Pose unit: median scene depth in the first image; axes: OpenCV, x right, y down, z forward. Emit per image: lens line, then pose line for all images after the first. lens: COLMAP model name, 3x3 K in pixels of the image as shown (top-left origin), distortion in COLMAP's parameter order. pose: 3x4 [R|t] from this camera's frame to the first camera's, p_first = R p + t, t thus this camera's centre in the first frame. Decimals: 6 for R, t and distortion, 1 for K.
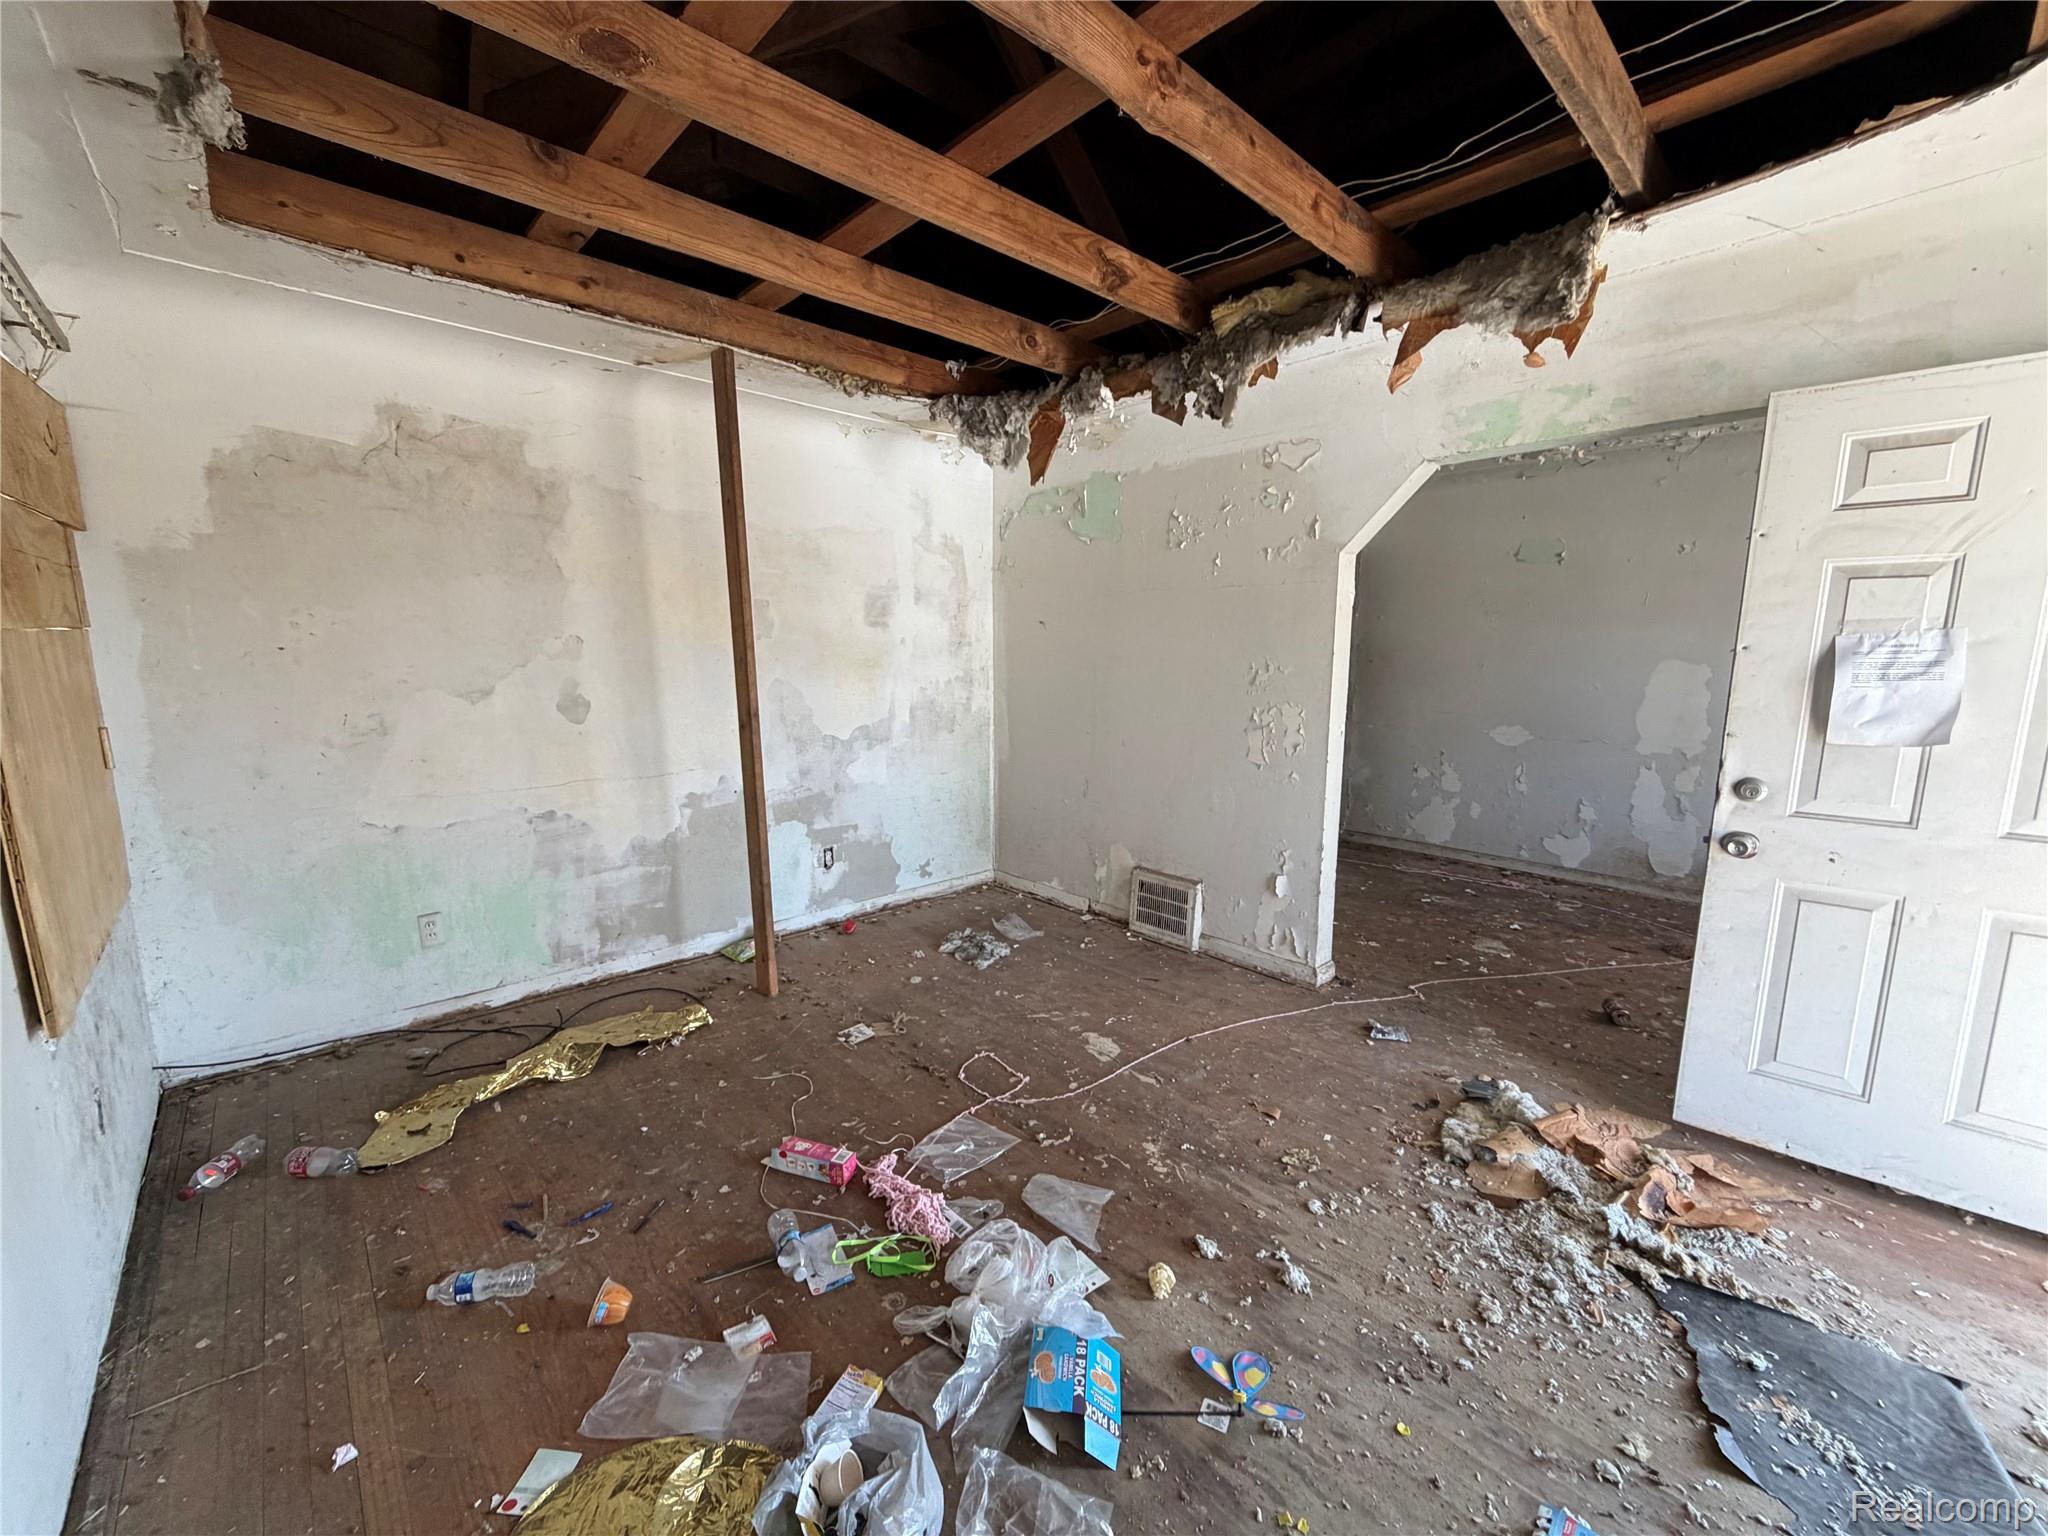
lens RADIAL K [[813.6, 0, 1015.8], [0, 813.6, 771.2], [0, 0, 1]] dist [-0.000183, 0.000338]
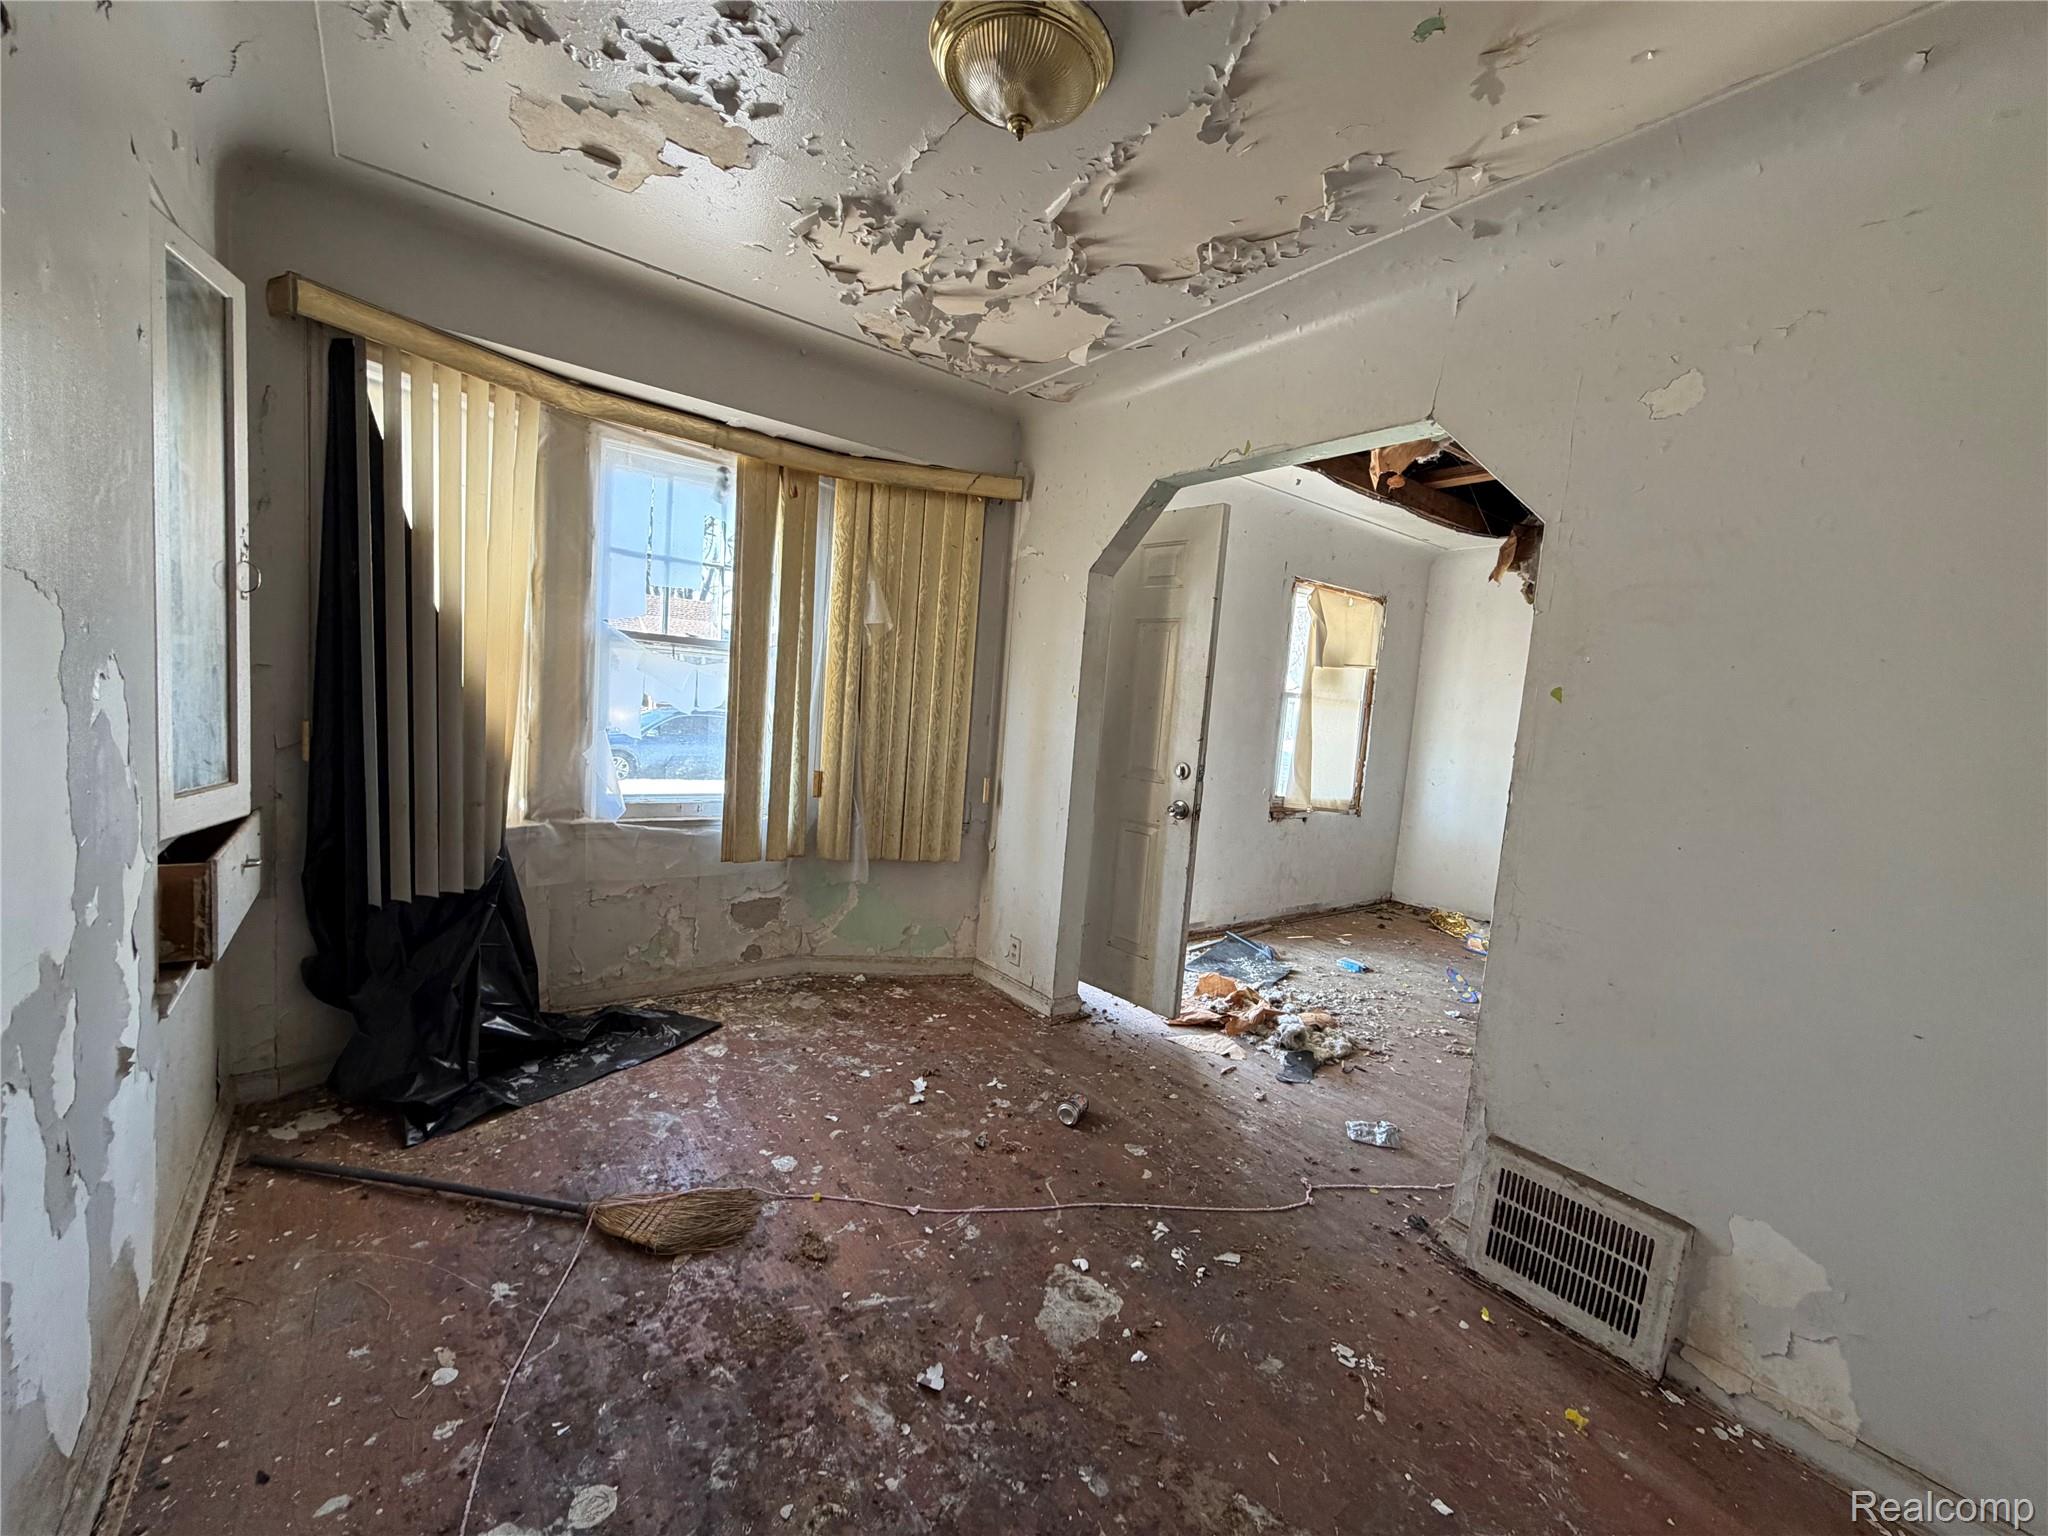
lens RADIAL K [[813.6, 0, 1013.7], [0, 813.6, 767.8], [0, 0, 1]] dist [-0.000183, 0.000338]
pose [[-0.992041, -0.087580, 0.090465, 0.528593], [-0.063434, 0.968260, 0.241763, -0.155251], [-0.108767, 0.234100, -0.966109, 1.196064]]
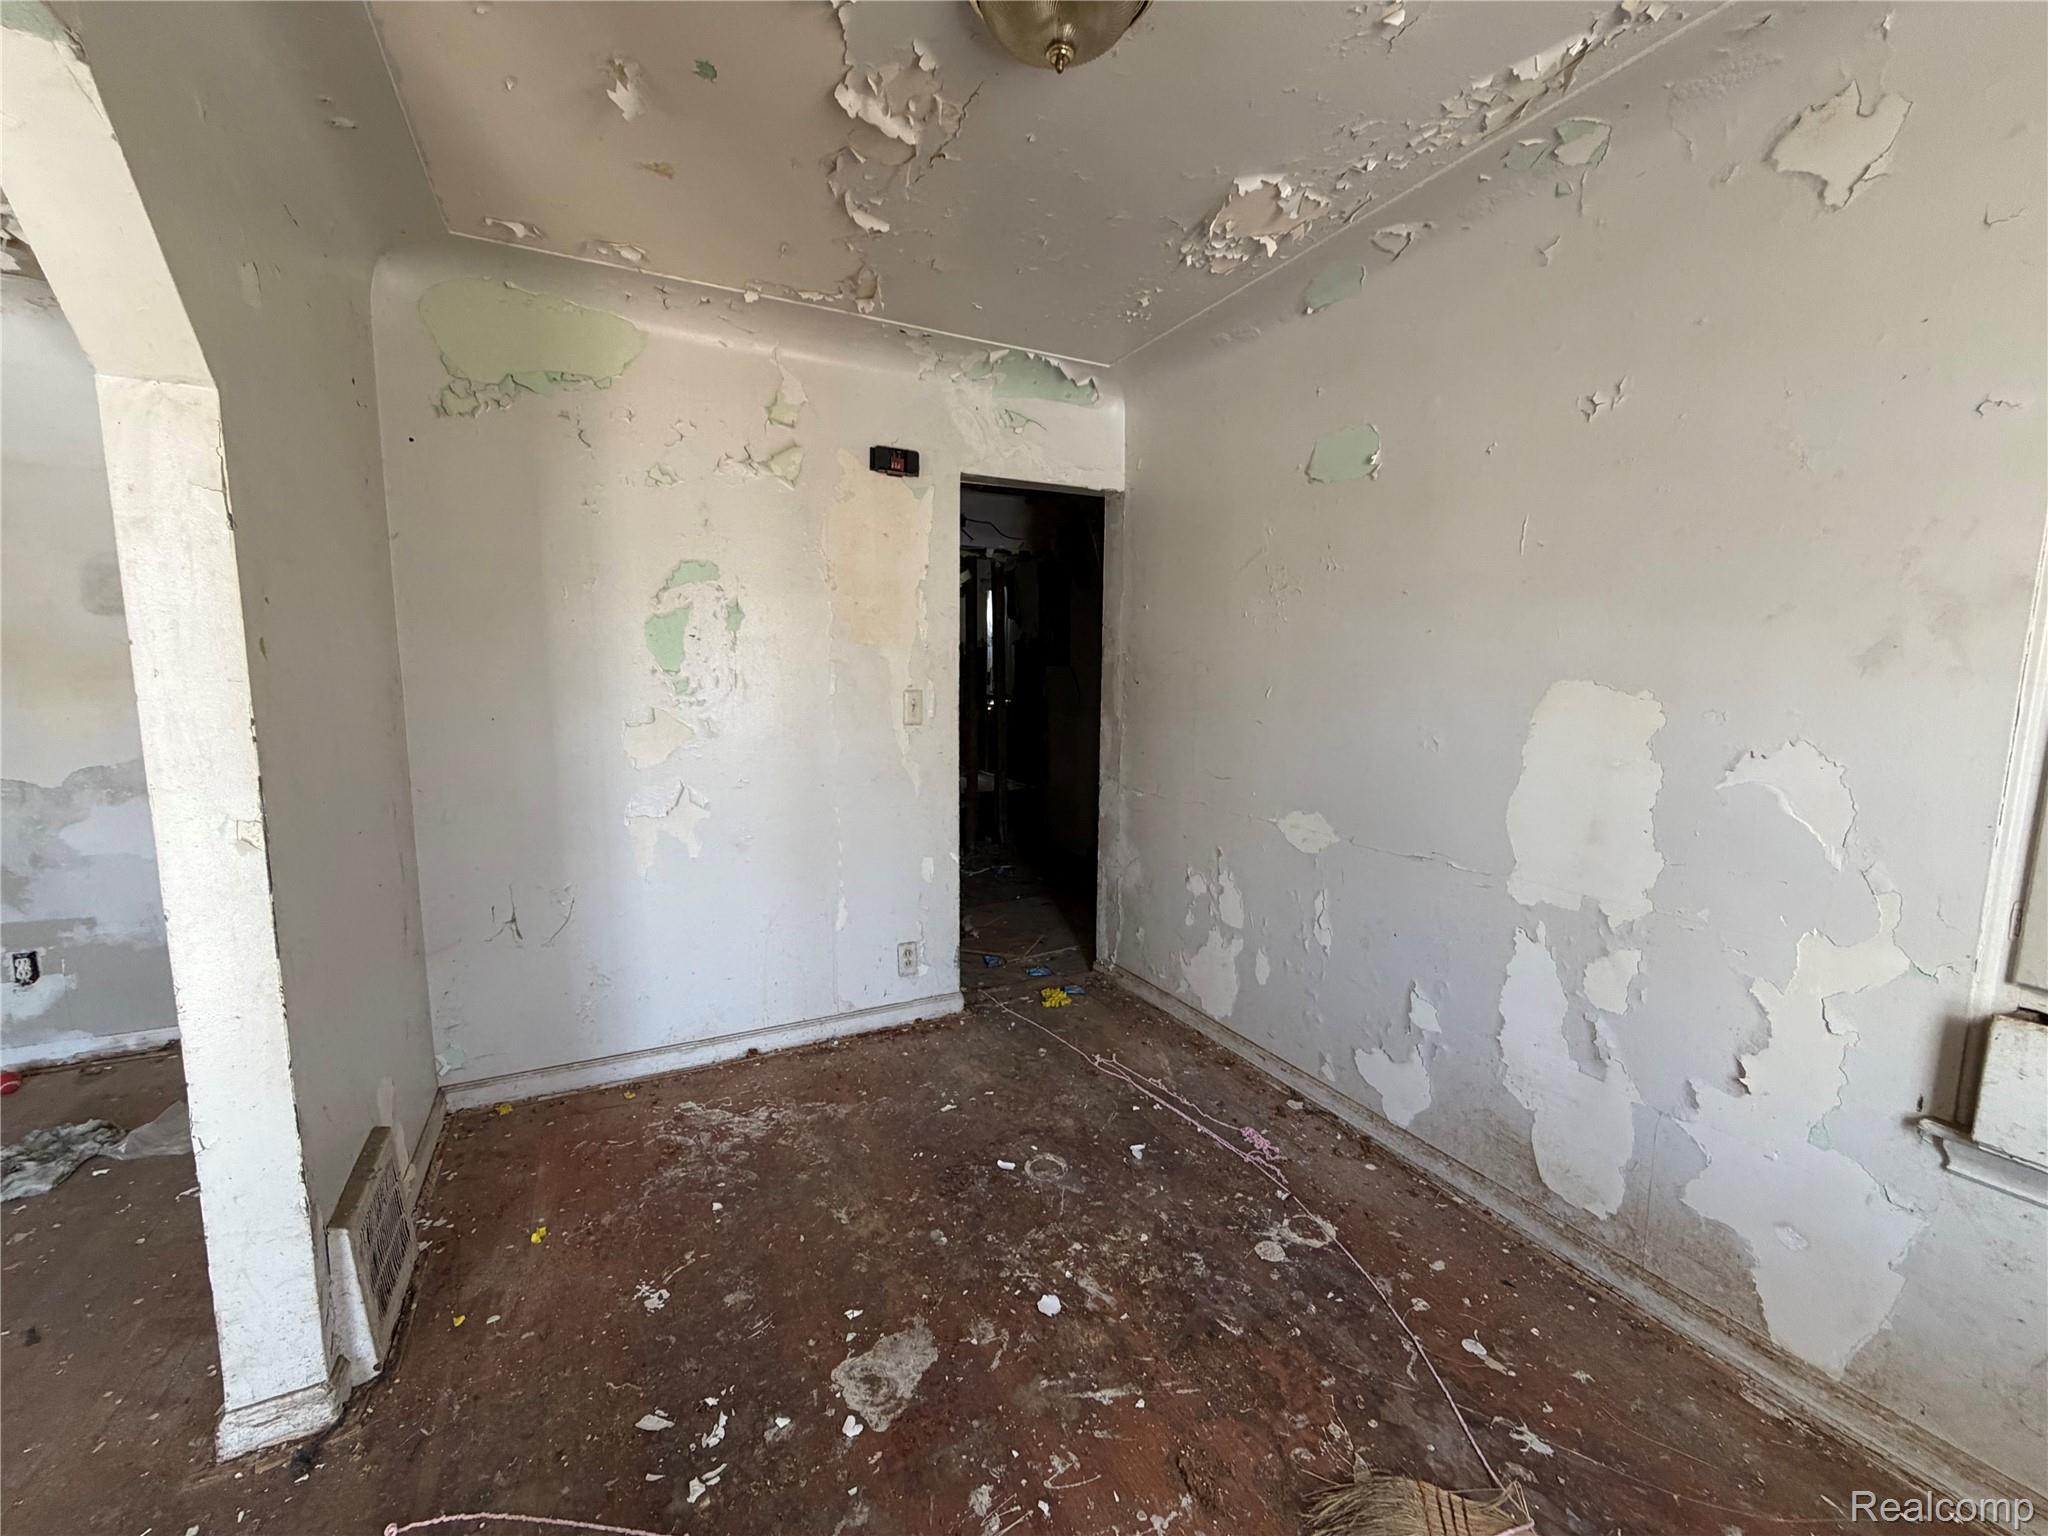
lens RADIAL K [[813.6, 0, 1014.2], [0, 813.6, 768.8], [0, 0, 1]] dist [-0.000183, 0.000338]
pose [[0.962979, 0.040330, -0.266544, 0.649919], [-0.049154, 0.998439, -0.026516, -0.069087], [0.265059, 0.038636, 0.963458, 0.535958]]
